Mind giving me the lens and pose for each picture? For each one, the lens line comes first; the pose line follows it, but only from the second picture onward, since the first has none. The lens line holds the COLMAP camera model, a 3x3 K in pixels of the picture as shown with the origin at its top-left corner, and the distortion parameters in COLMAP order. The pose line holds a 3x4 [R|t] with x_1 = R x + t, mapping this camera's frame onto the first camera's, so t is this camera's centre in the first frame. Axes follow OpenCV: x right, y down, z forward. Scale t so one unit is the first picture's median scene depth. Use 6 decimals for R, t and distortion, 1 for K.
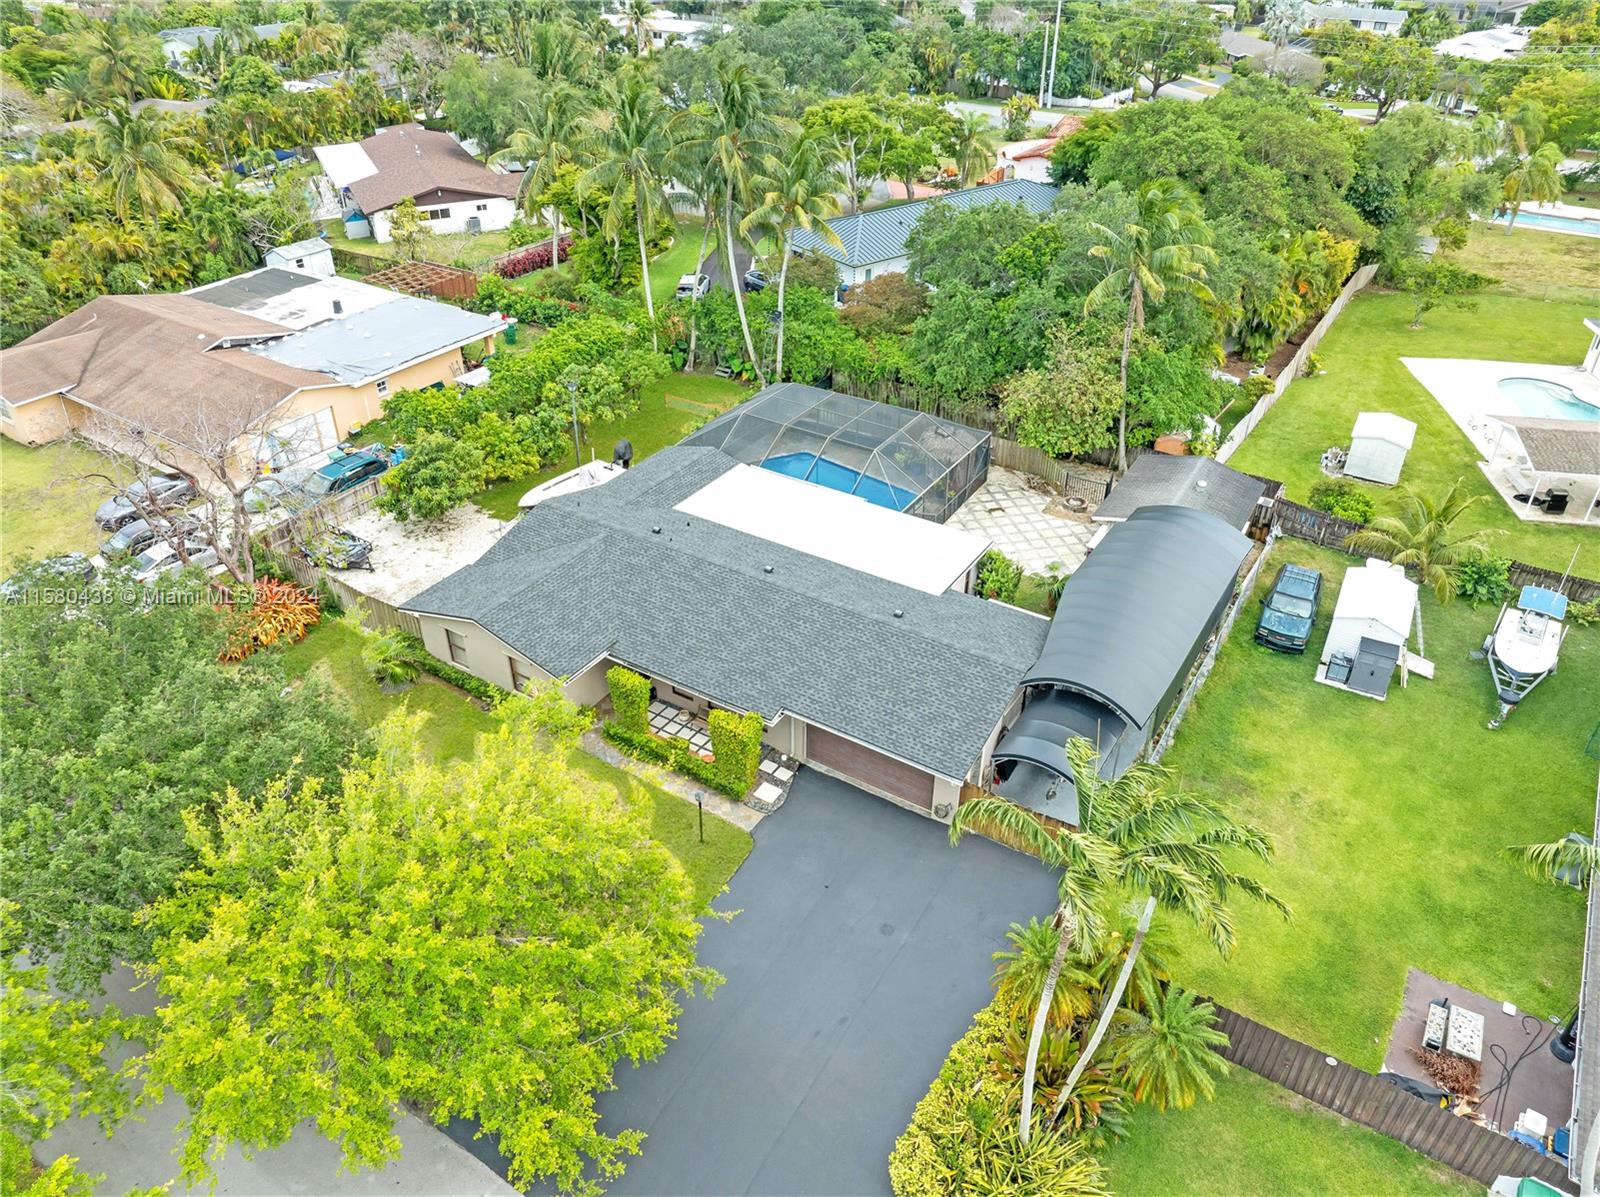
lens RADIAL K [[1106.0, 0, 800.0], [0, 1106.0, 598.5], [0, 0, 1]] dist [-0.032758, -0.001021]
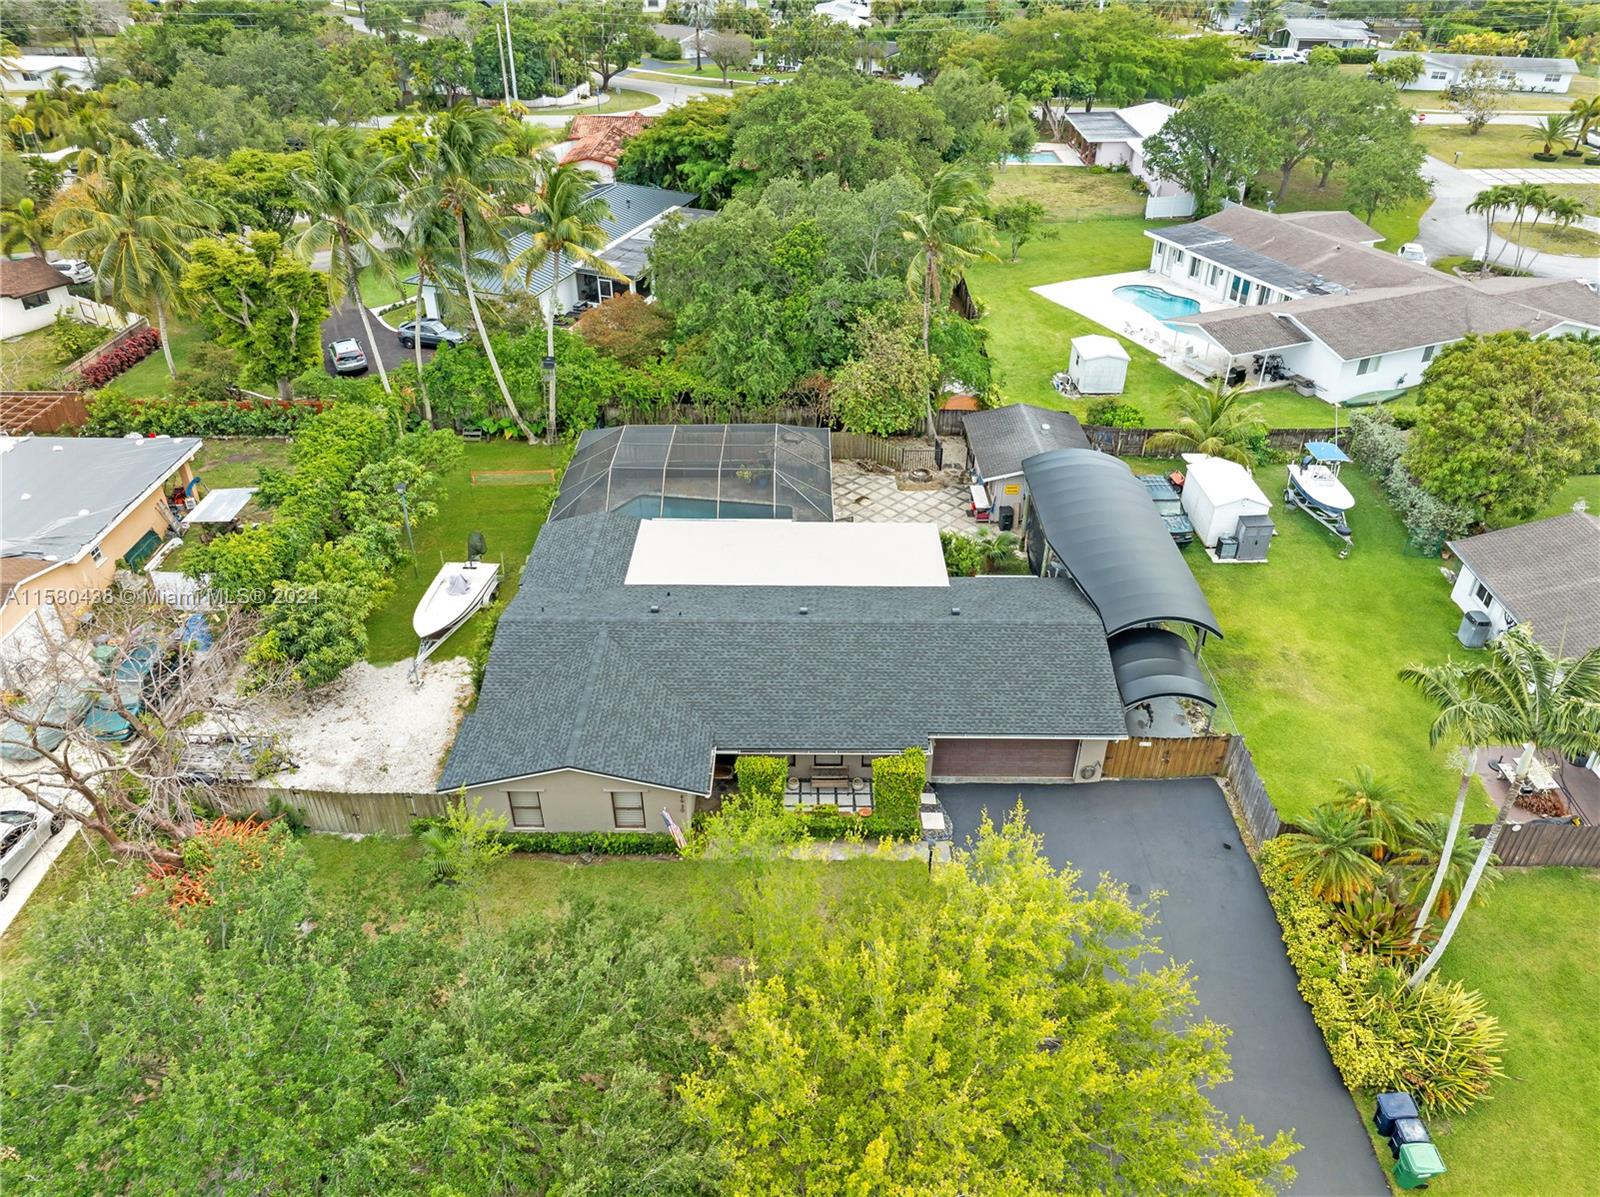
lens RADIAL K [[1115.0, 0, 800.0], [0, 1115.0, 598.5], [0, 0, 1]] dist [-0.039591, -0.001147]
pose [[0.849594, -0.293910, 0.437957, -0.341234], [0.292928, 0.953450, 0.071601, -0.080645], [-0.438614, 0.067458, 0.896140, 0.099306]]
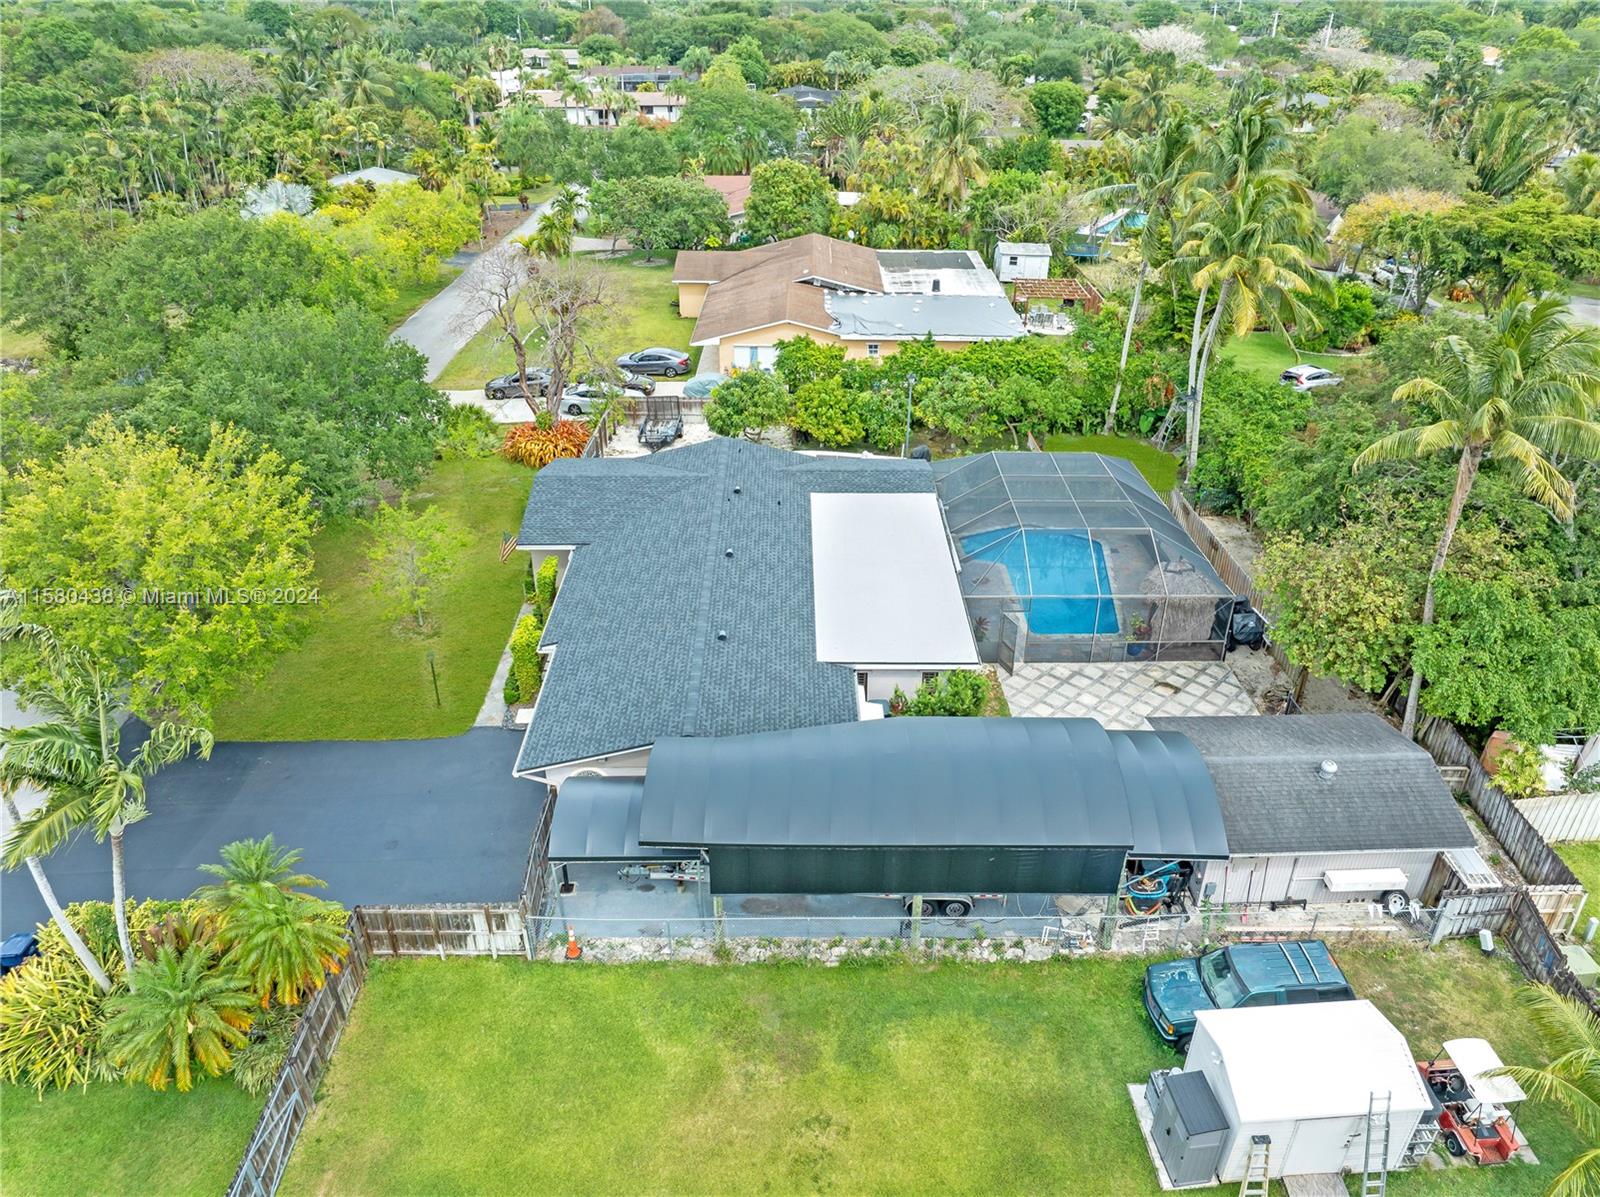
lens RADIAL K [[1115.0, 0, 800.0], [0, 1115.0, 598.5], [0, 0, 1]] dist [-0.039591, -0.001147]
pose [[0.539340, 0.417298, -0.731419, 0.537798], [-0.469119, 0.870207, 0.150558, -0.122946], [0.699314, 0.261920, 0.665100, 0.320770]]
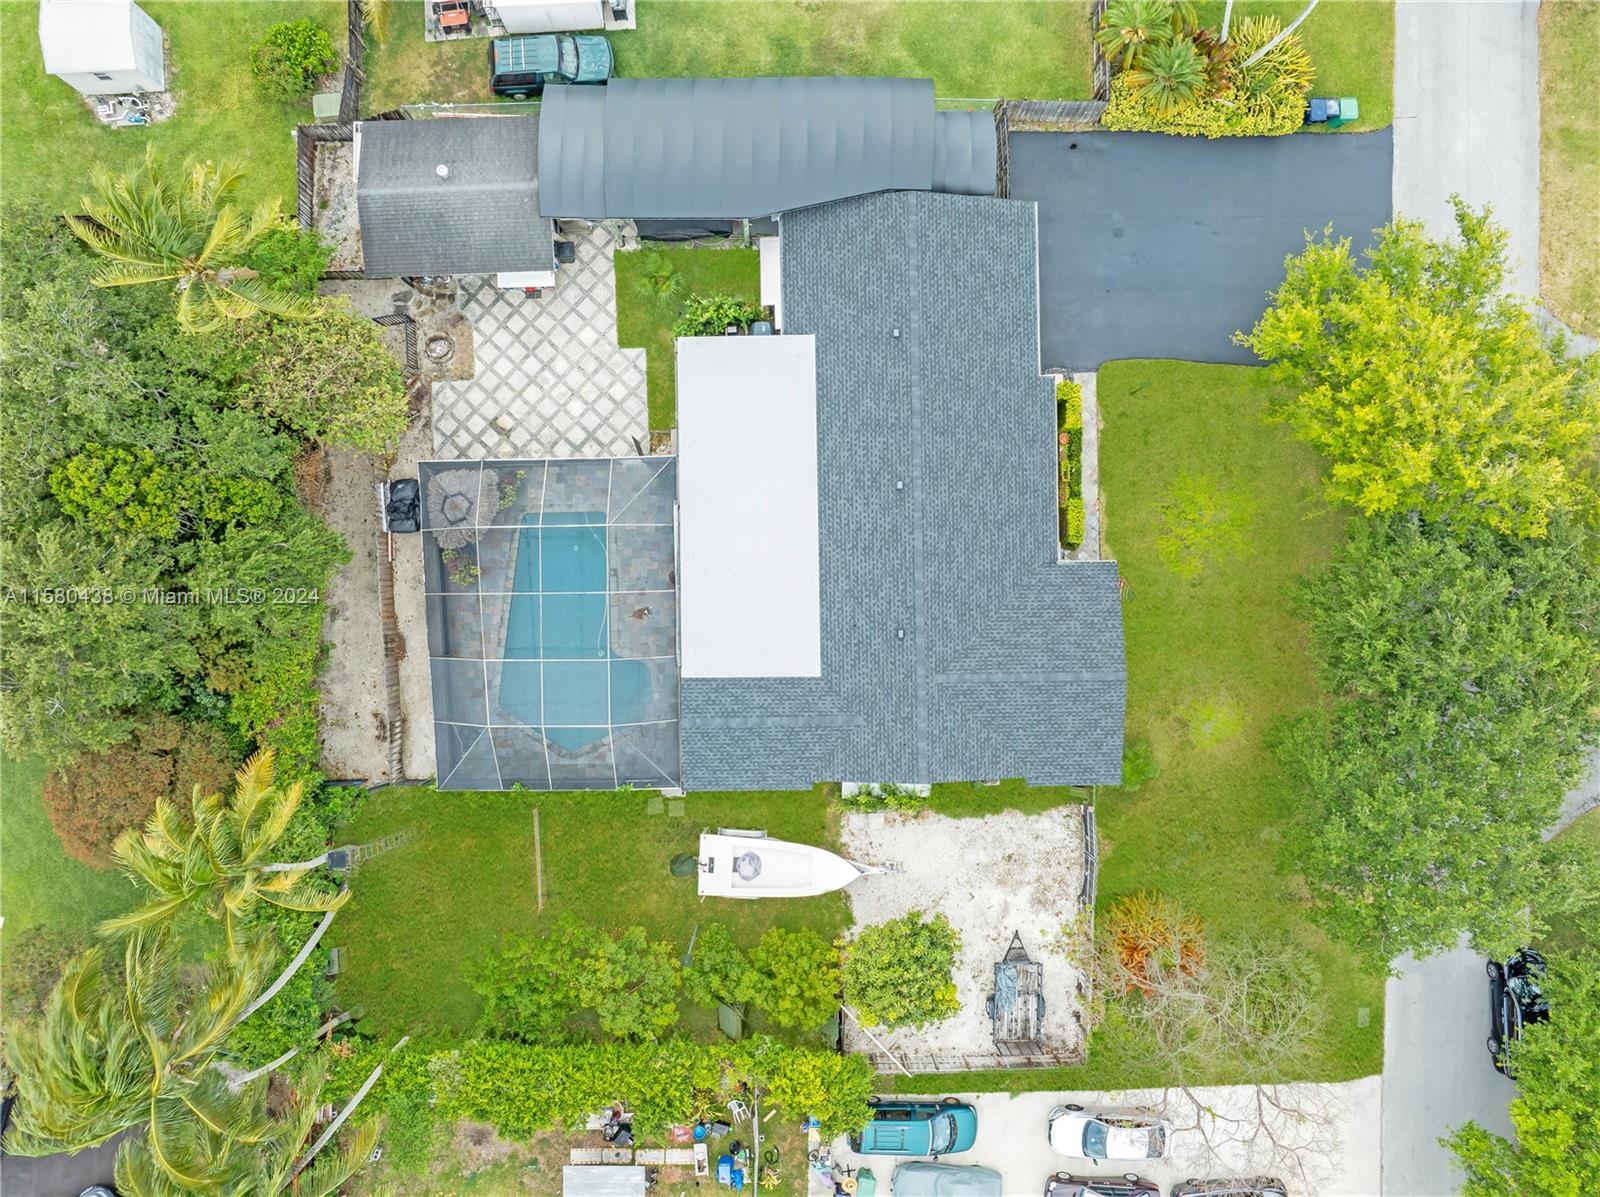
lens RADIAL K [[1115.0, 0, 800.0], [0, 1115.0, 598.5], [0, 0, 1]] dist [-0.039591, -0.001147]
pose [[-0.543028, -0.839425, -0.022049, -0.026712], [0.452201, -0.314454, 0.834645, -0.695833], [-0.707555, 0.443265, 0.550347, 0.435874]]
